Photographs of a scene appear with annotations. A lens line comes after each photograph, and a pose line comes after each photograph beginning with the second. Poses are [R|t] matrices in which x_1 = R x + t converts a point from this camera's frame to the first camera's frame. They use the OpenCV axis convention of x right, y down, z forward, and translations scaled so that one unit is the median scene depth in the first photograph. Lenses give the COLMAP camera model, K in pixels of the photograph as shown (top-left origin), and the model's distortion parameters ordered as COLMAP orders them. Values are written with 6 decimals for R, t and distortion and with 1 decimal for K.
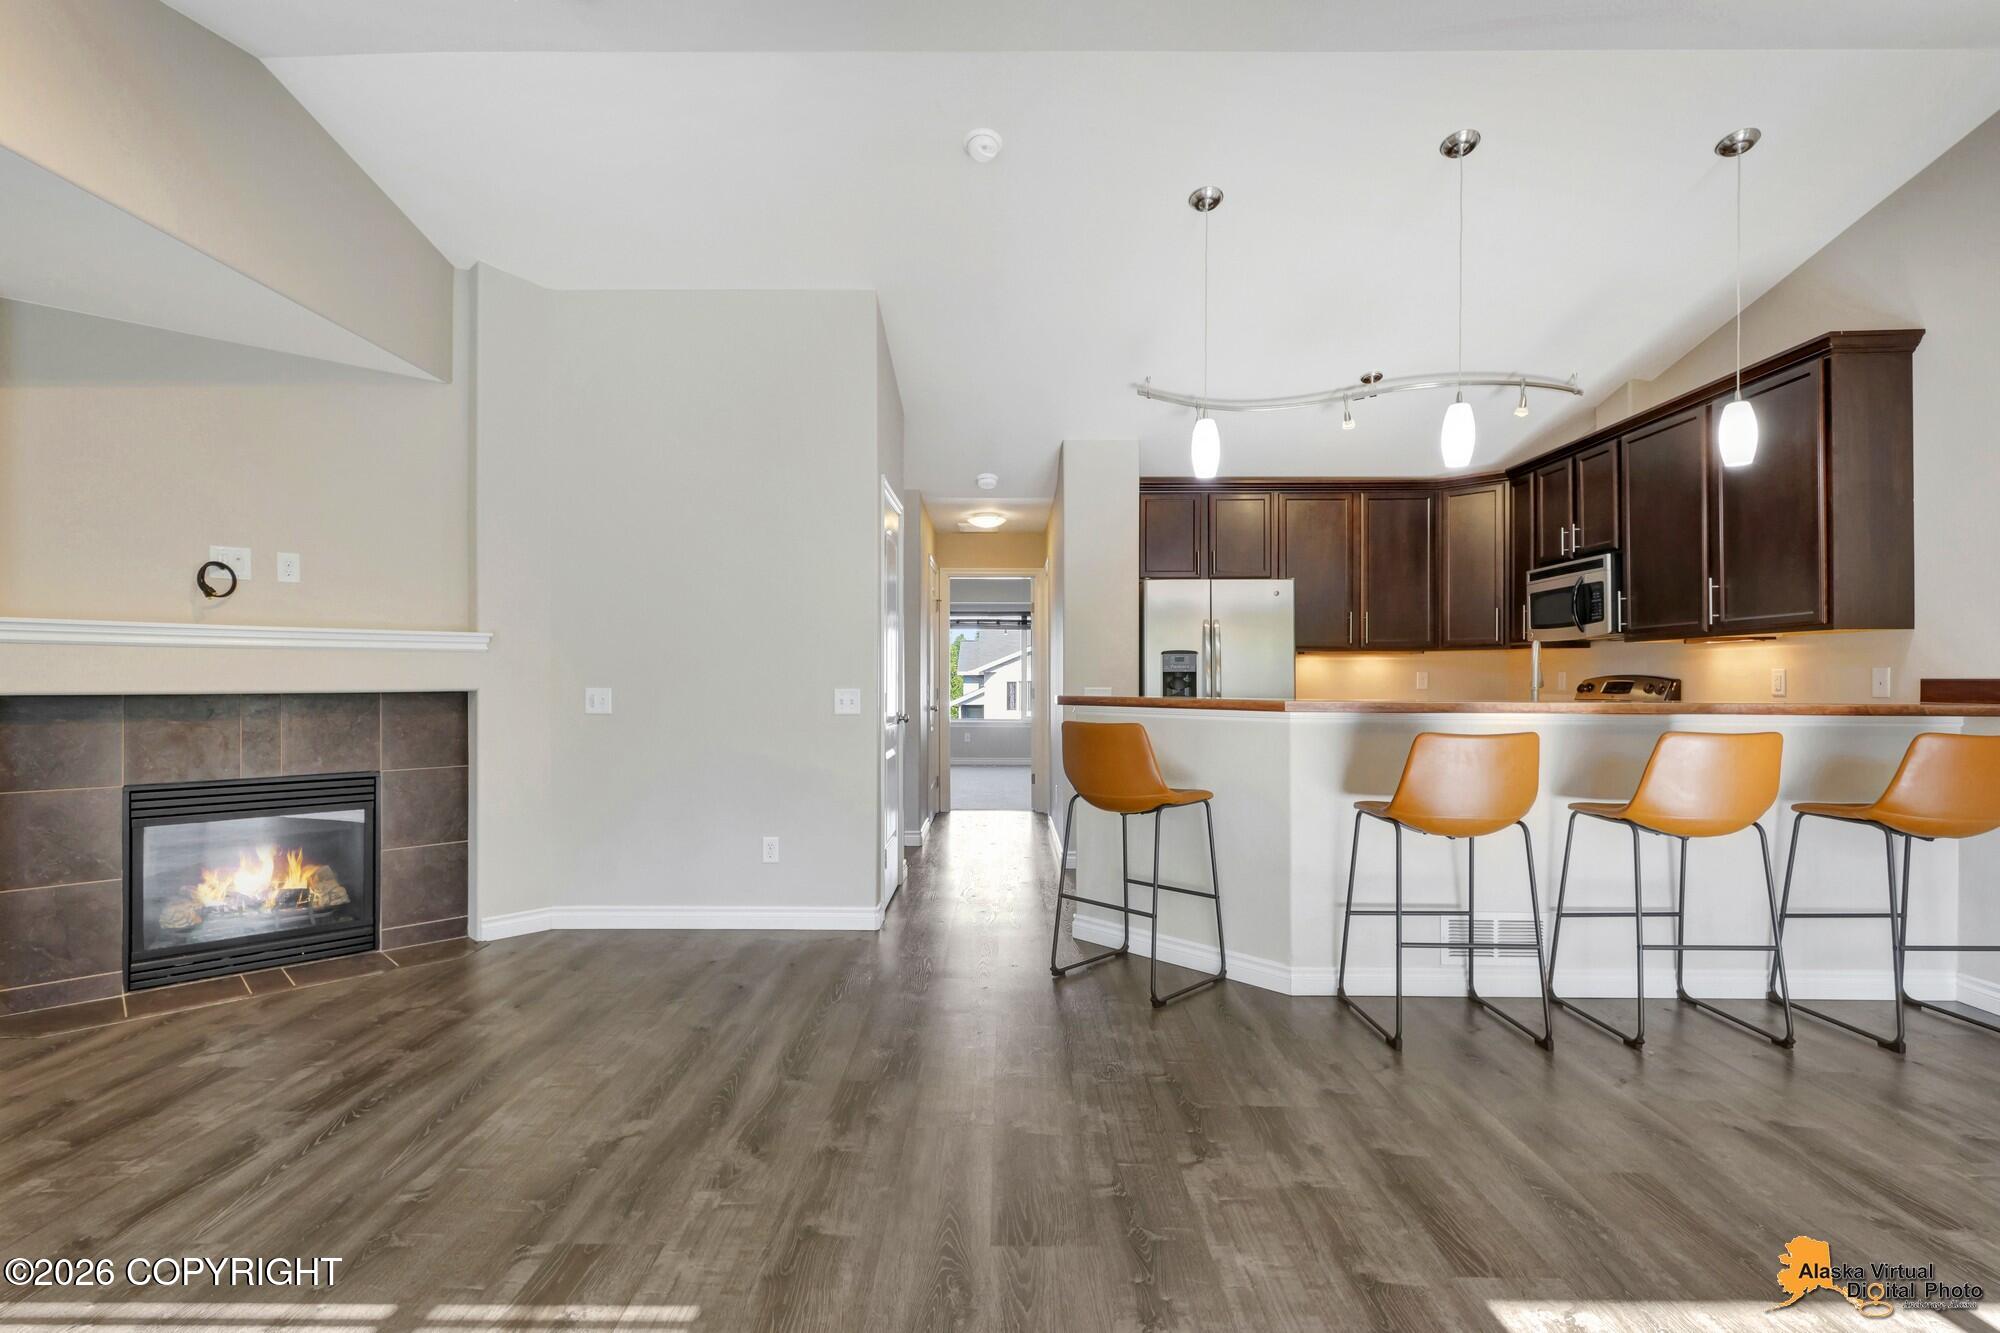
lens RADIAL K [[940.1, 0, 1005.0], [0, 940.1, 679.6], [0, 0, 1]] dist [0.003106, -0.000574]
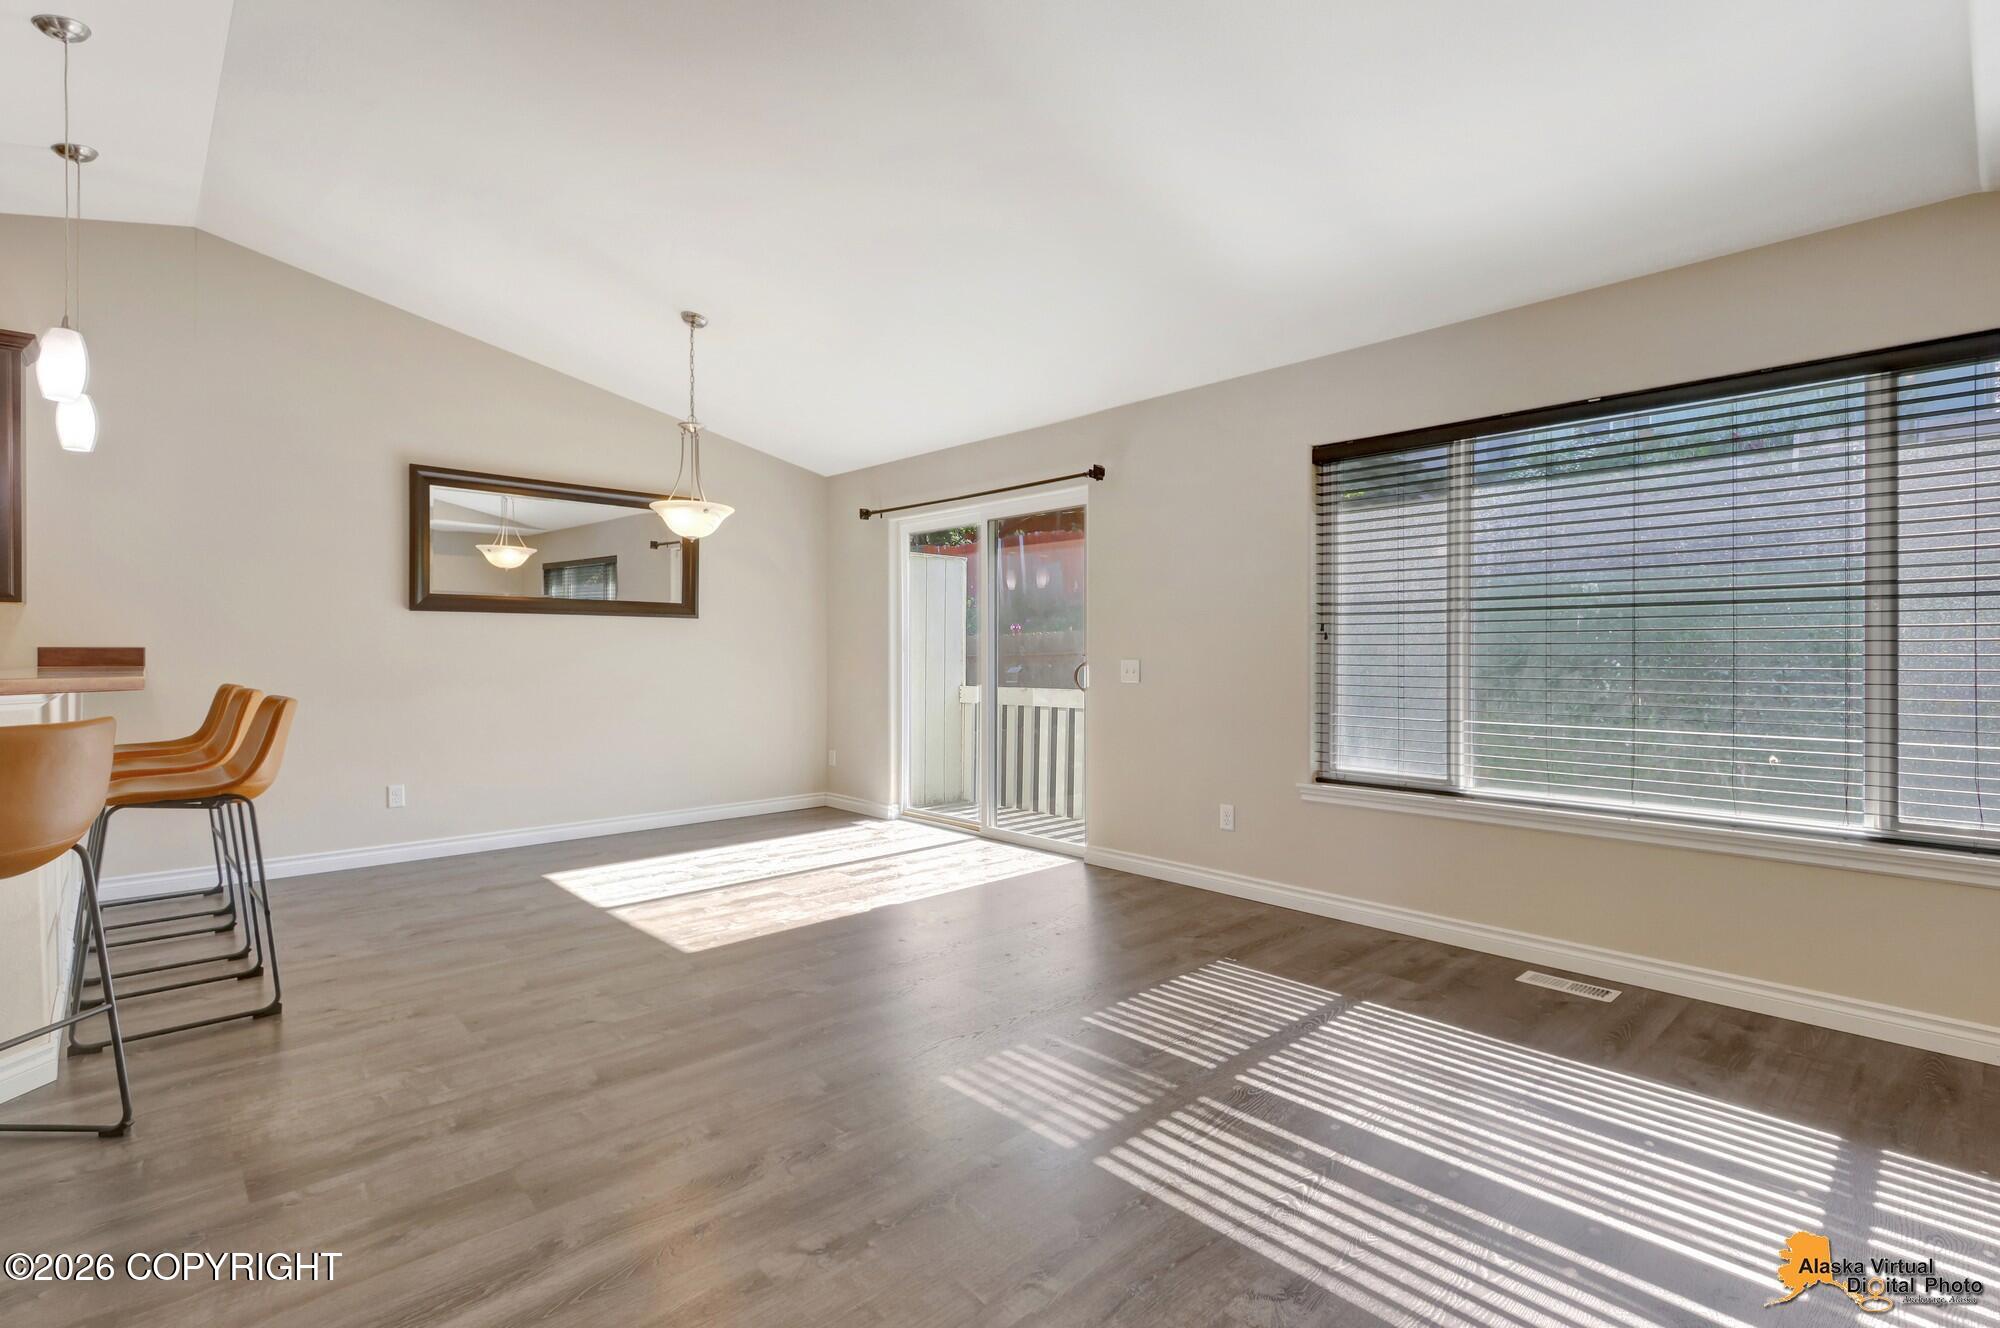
lens RADIAL K [[923.4, 0, 994.9], [0, 923.4, 651.8], [0, 0, 1]] dist [0.009949, -0.000164]
pose [[-0.677448, -0.002545, 0.735567, -0.644865], [-0.005212, 0.999986, -0.001340, -0.000229], [-0.735553, -0.004741, -0.677451, 0.858808]]
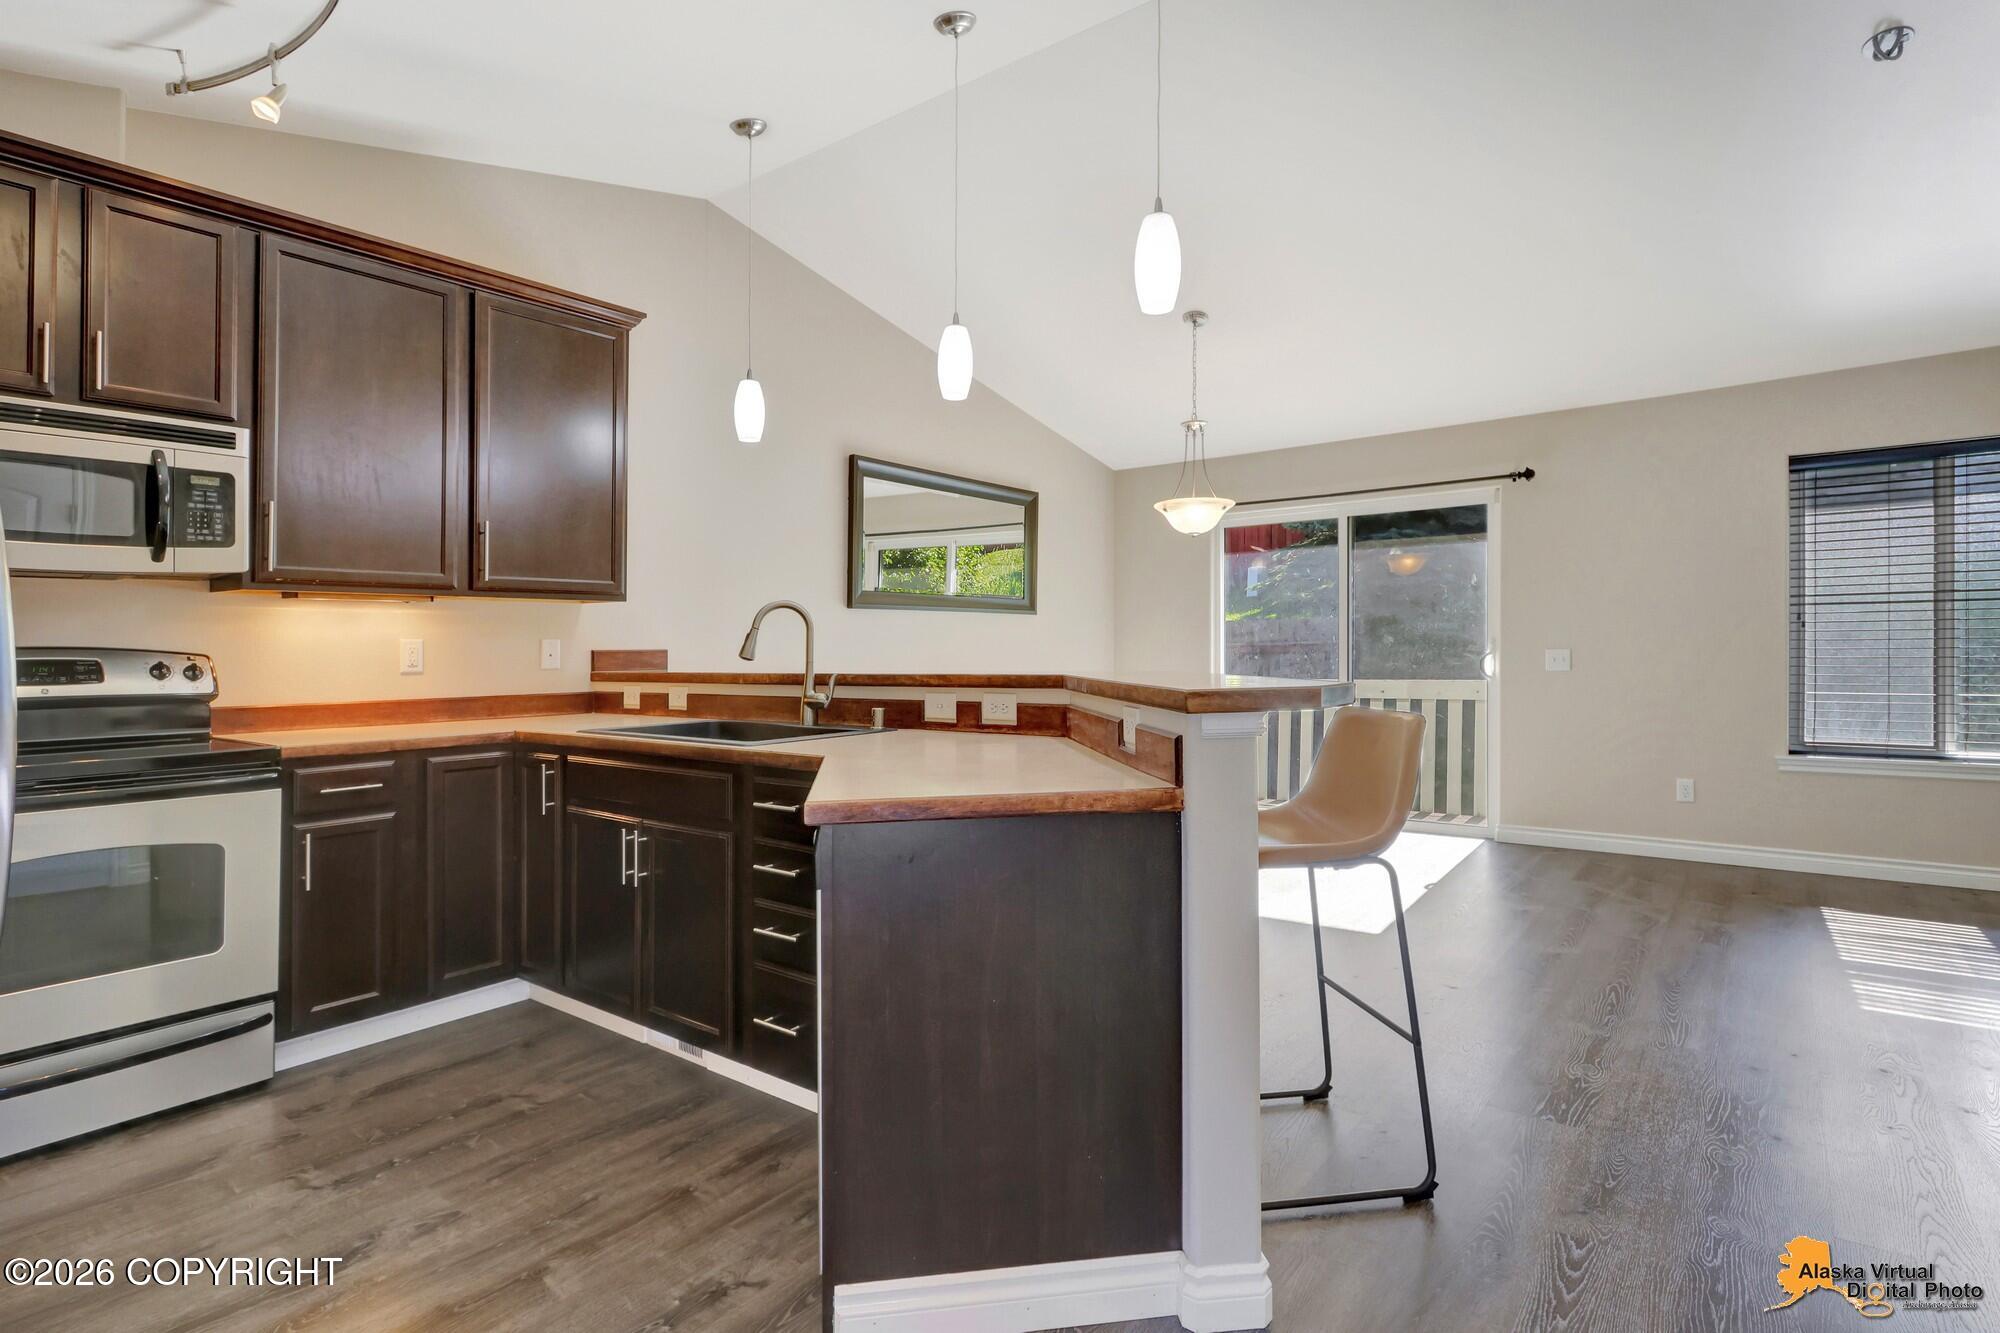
lens RADIAL K [[1016.9, 0, 1000.0], [0, 1016.9, 666.5], [0, 0, 1]] dist [0.003119, 0.000078]
pose [[-0.787283, -0.001214, 0.616590, -0.115086], [0.009318, 0.999860, 0.013867, 0.005048], [-0.616521, 0.016663, -0.787162, 1.545766]]
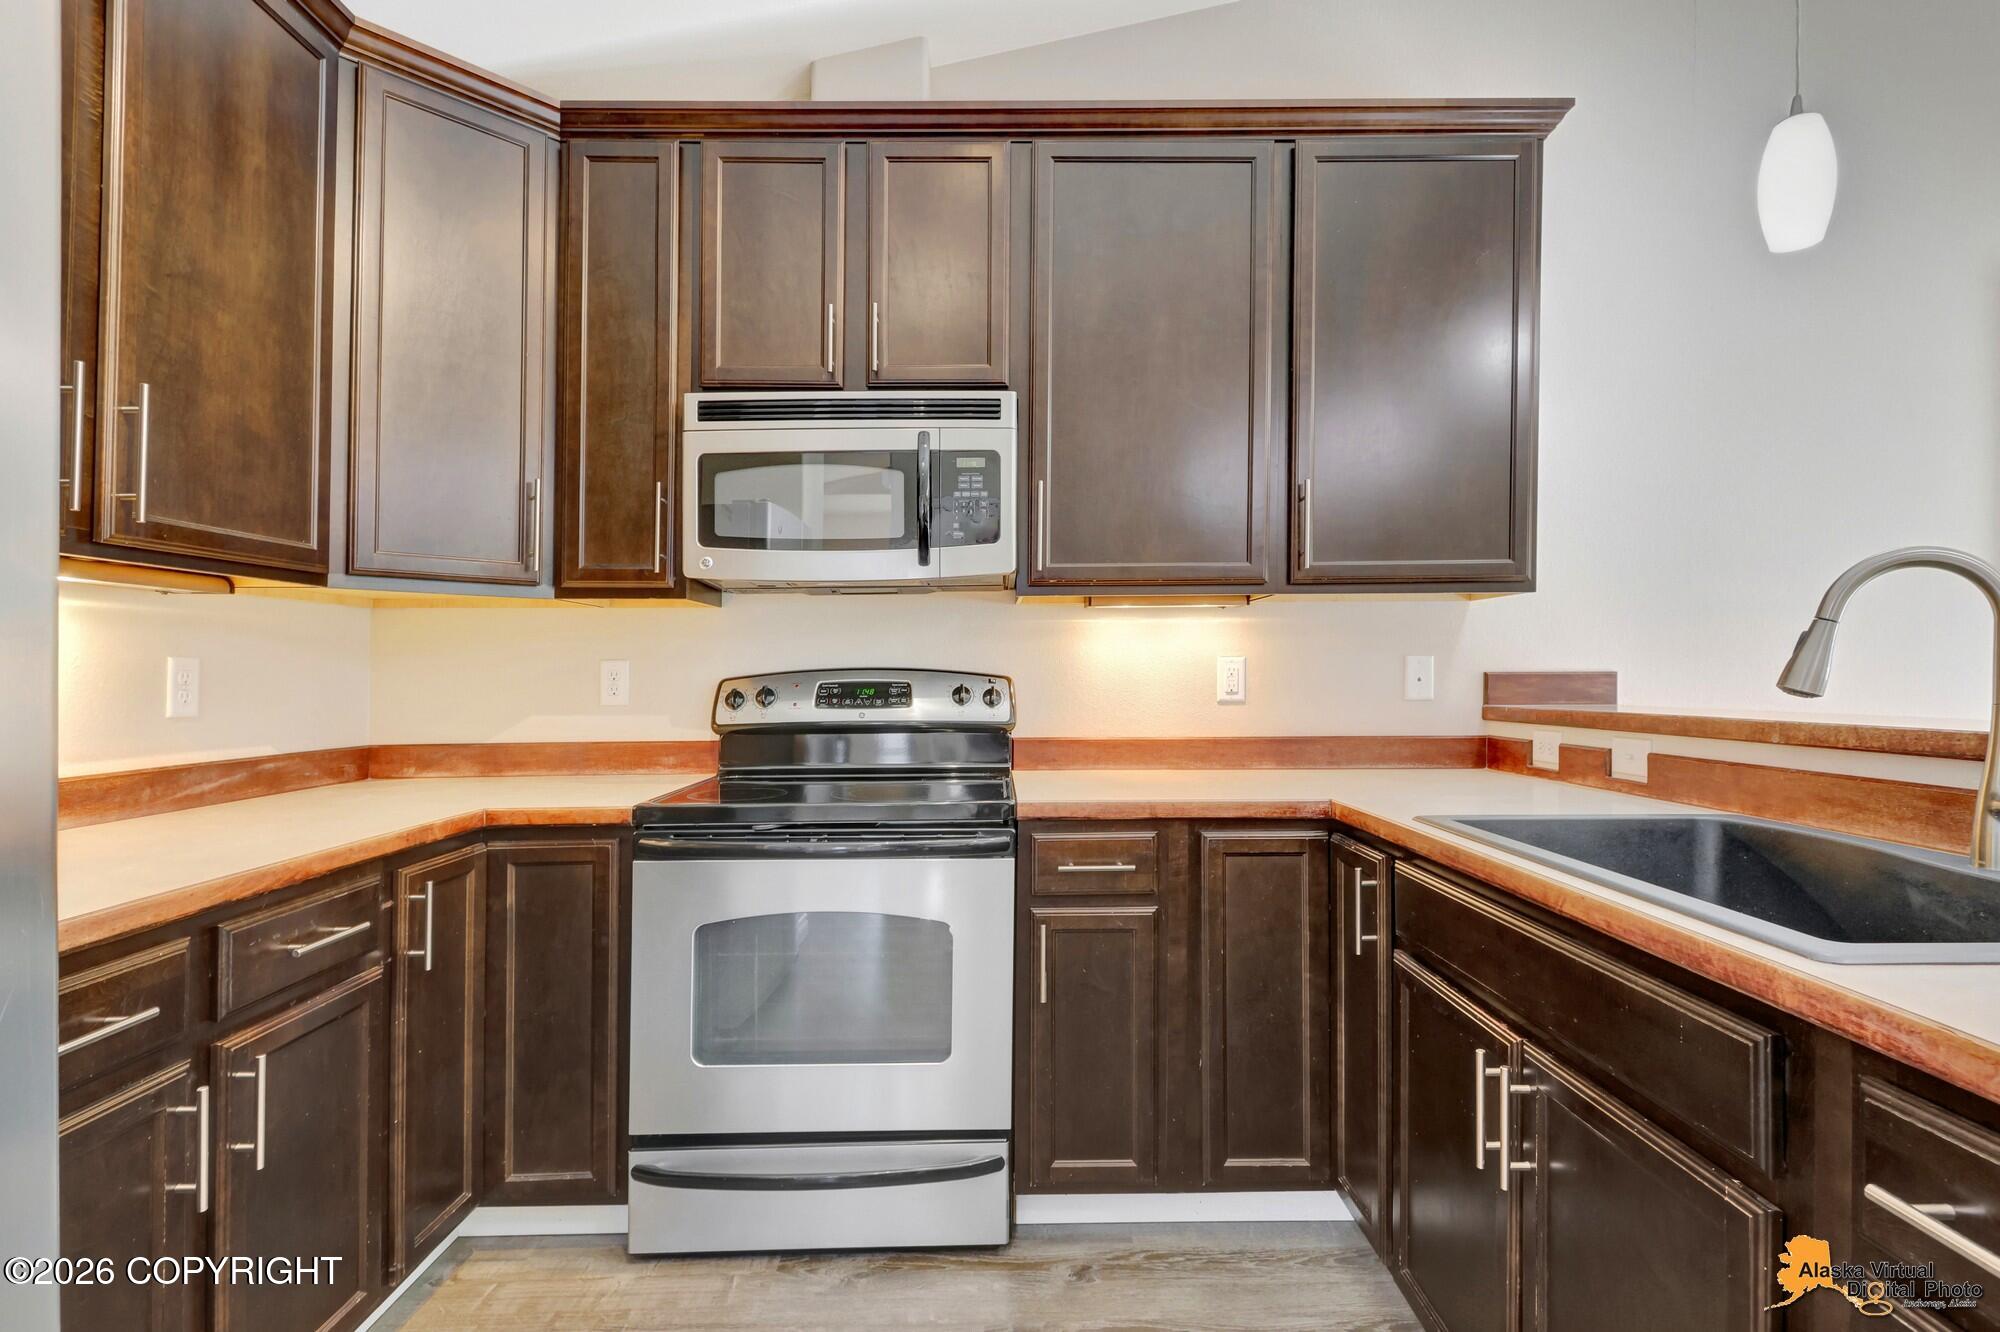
lens RADIAL K [[976.7, 0, 1011.6], [0, 976.7, 670.7], [0, 0, 1]] dist [0.002812, -0.000044]
pose [[-0.015243, 0.010432, 0.999829, 0.229315], [0.001916, 0.999944, -0.010404, 0.003992], [-0.999882, 0.001757, -0.015262, 1.294174]]
